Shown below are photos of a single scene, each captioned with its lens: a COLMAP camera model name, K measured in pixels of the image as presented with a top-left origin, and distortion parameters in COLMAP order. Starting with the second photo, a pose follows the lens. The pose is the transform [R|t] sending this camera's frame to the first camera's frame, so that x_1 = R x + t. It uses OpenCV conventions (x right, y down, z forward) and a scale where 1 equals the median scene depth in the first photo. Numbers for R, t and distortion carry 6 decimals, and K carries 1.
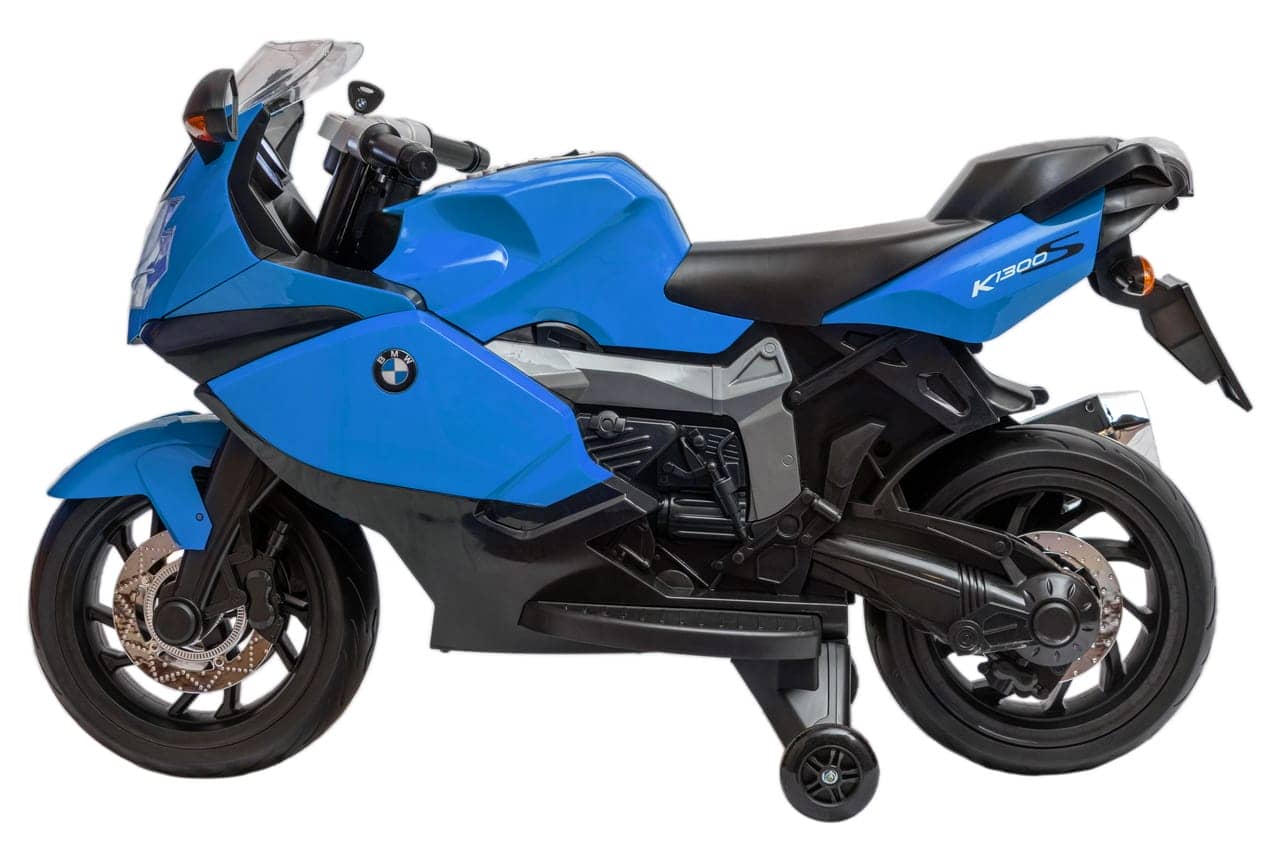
lens RADIAL K [[3096.8, 0, 640.0], [0, 3096.8, 426.5], [0, 0, 1]] dist [-0.376608, 0.022294]
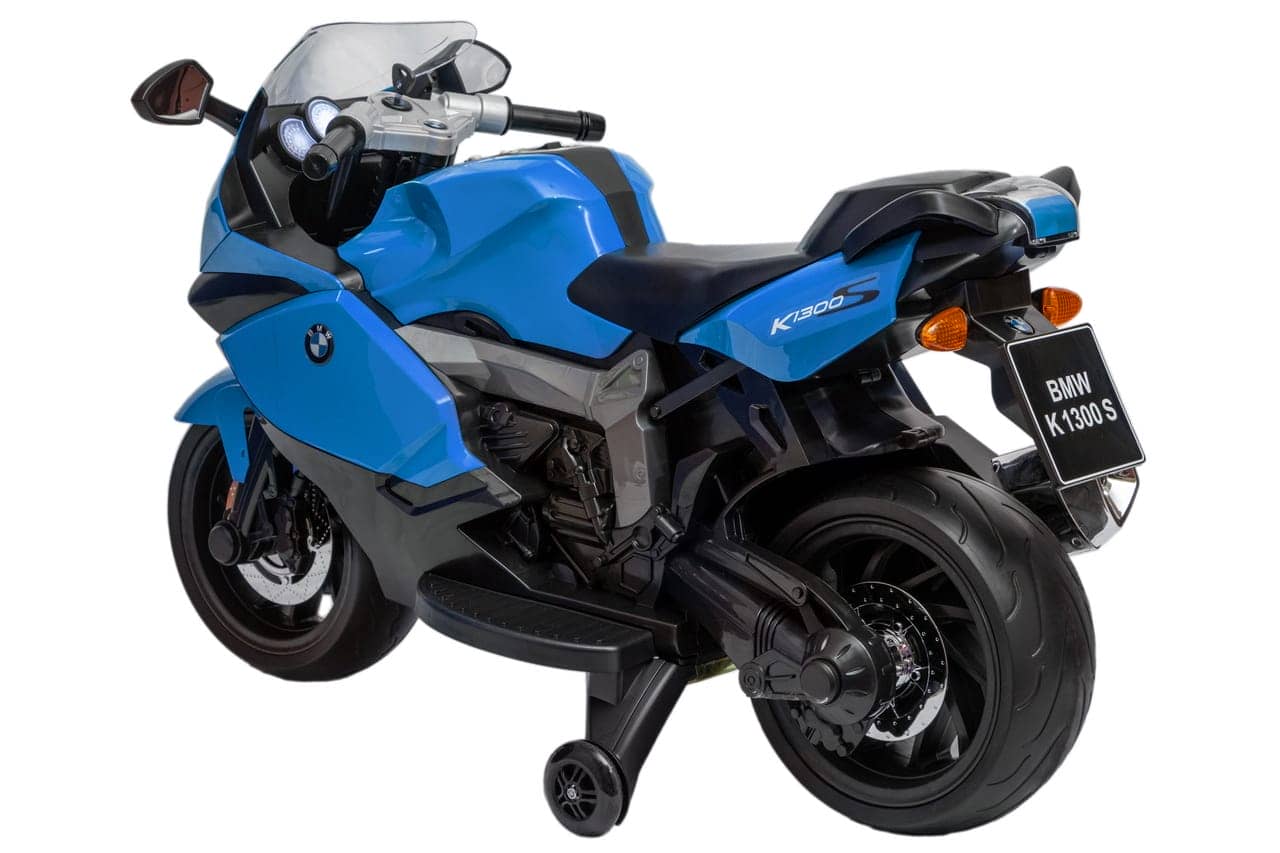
lens RADIAL K [[3096.8, 0, 640.0], [0, 3096.8, 426.5], [0, 0, 1]] dist [-0.376608, 0.022294]
pose [[0.803650, 0.127675, -0.581245, 0.632123], [-0.077594, 0.990857, 0.110366, -0.115608], [0.590022, -0.043594, 0.806210, 0.193011]]
